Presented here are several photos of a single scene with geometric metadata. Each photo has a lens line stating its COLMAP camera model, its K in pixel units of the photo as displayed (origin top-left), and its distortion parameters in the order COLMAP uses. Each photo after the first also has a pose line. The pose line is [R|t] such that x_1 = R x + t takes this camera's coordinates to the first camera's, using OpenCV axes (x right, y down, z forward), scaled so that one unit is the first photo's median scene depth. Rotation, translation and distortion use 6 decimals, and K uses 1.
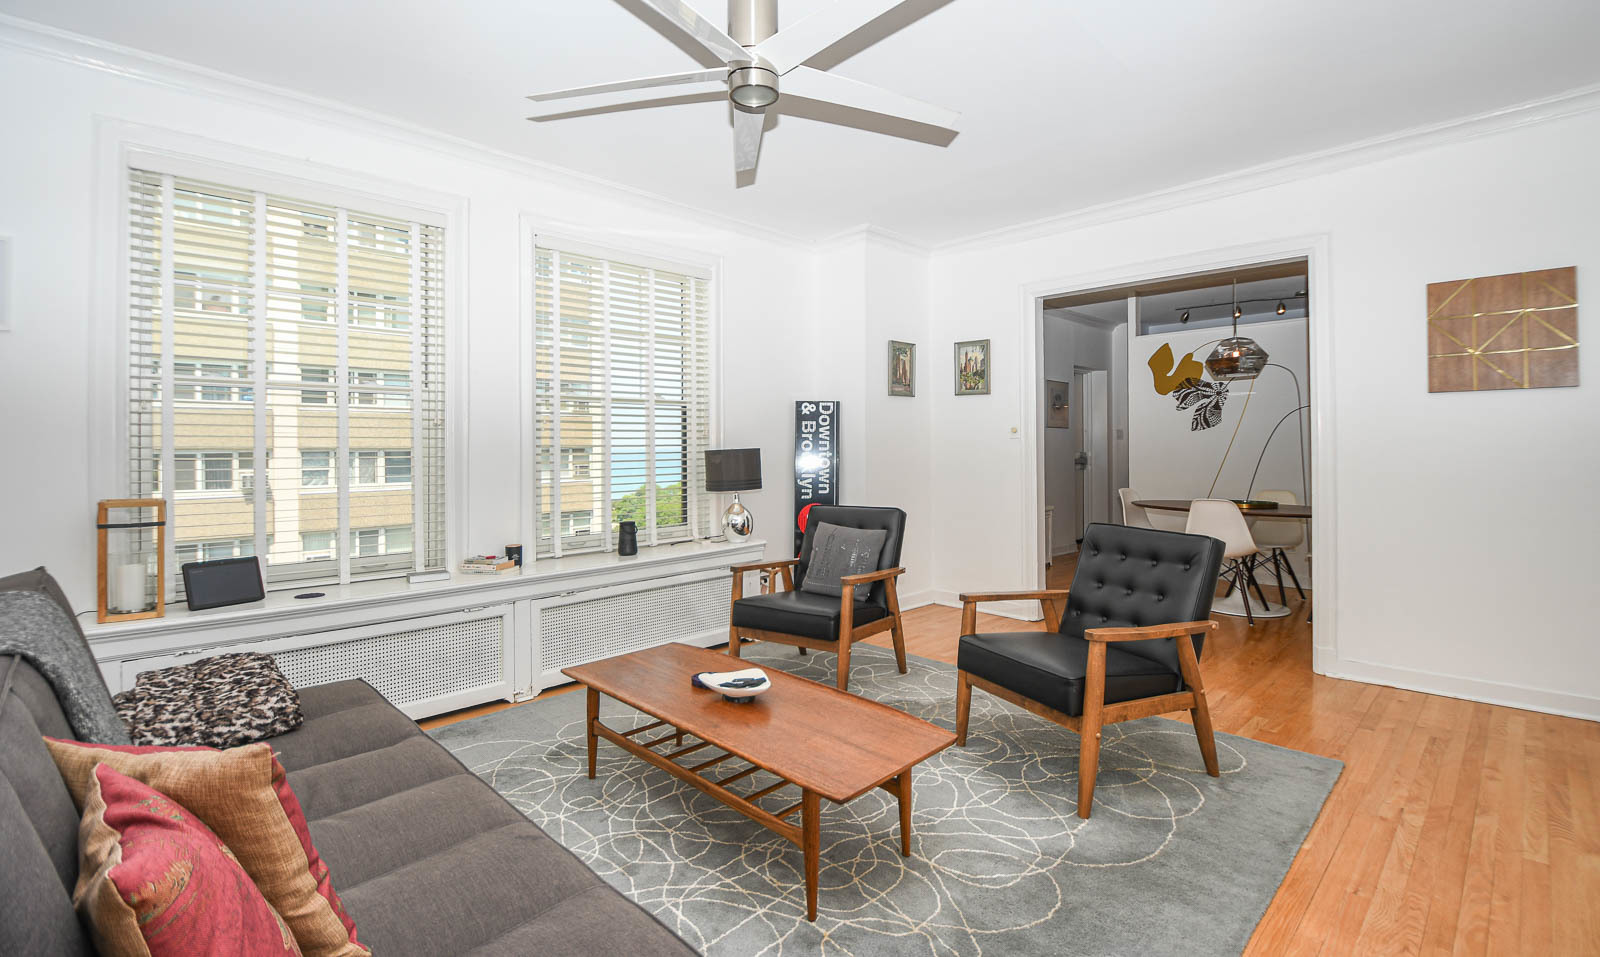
lens RADIAL K [[721.3, 0, 800.3], [0, 721.3, 439.3], [0, 0, 1]] dist [0.000789, 0.000035]
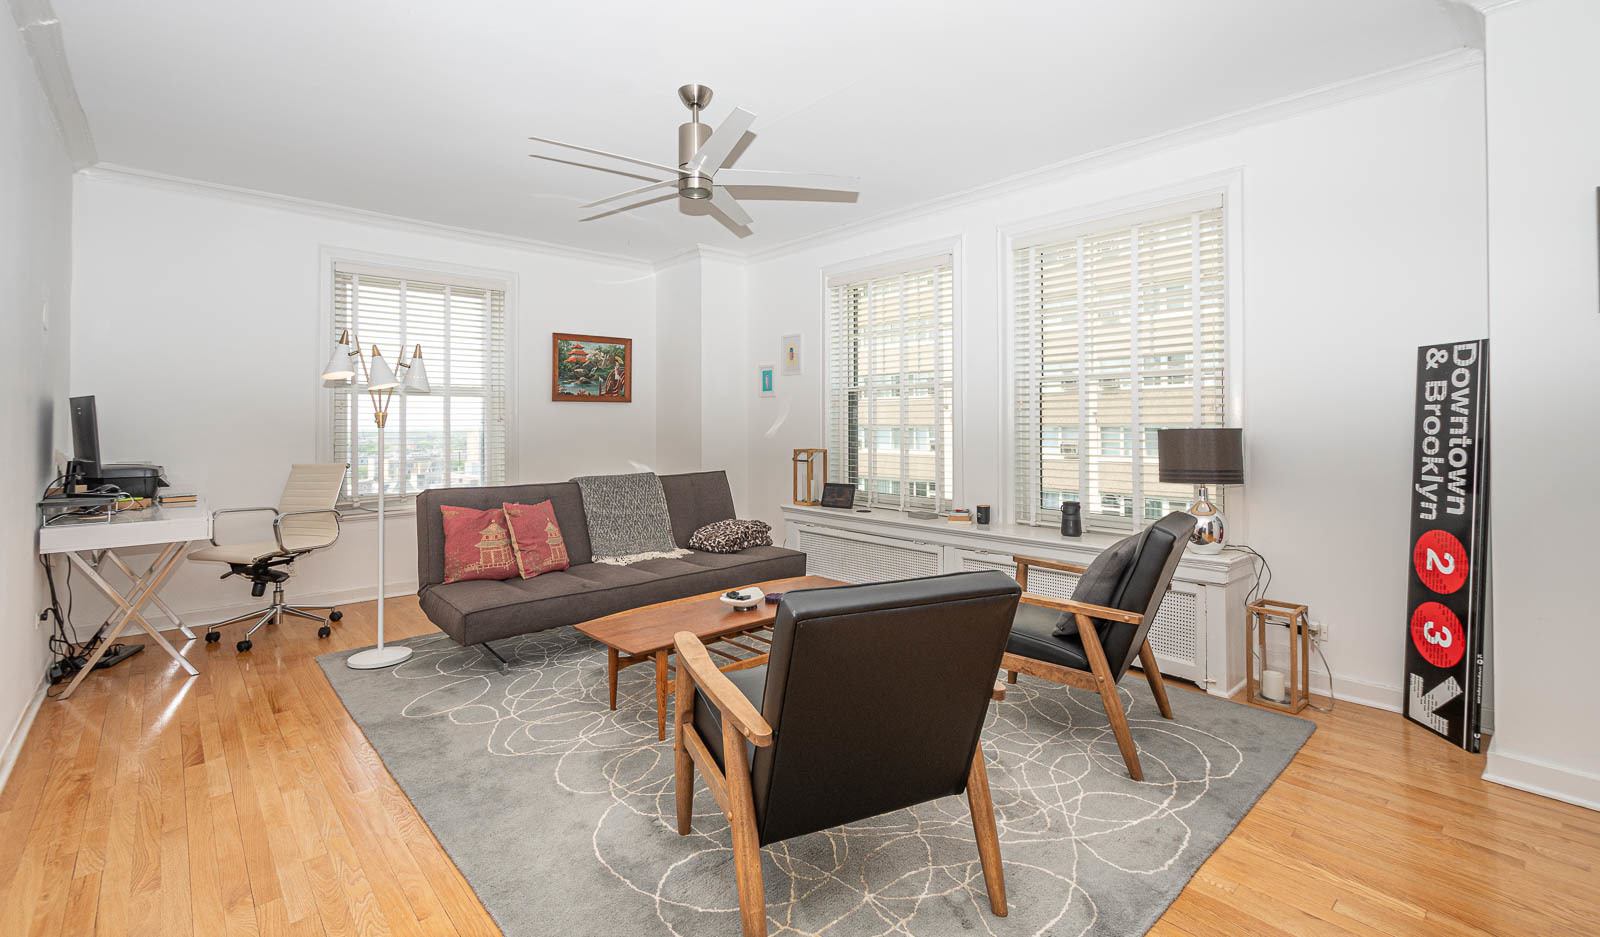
lens RADIAL K [[701.0, 0, 800.3], [0, 701.0, 419.2], [0, 0, 1]] dist [-0.000269, 0.000017]
pose [[-0.045694, 0.001800, -0.998954, 0.574340], [0.016262, 0.999867, 0.001058, -0.004263], [0.998823, -0.016197, -0.045717, 0.534820]]
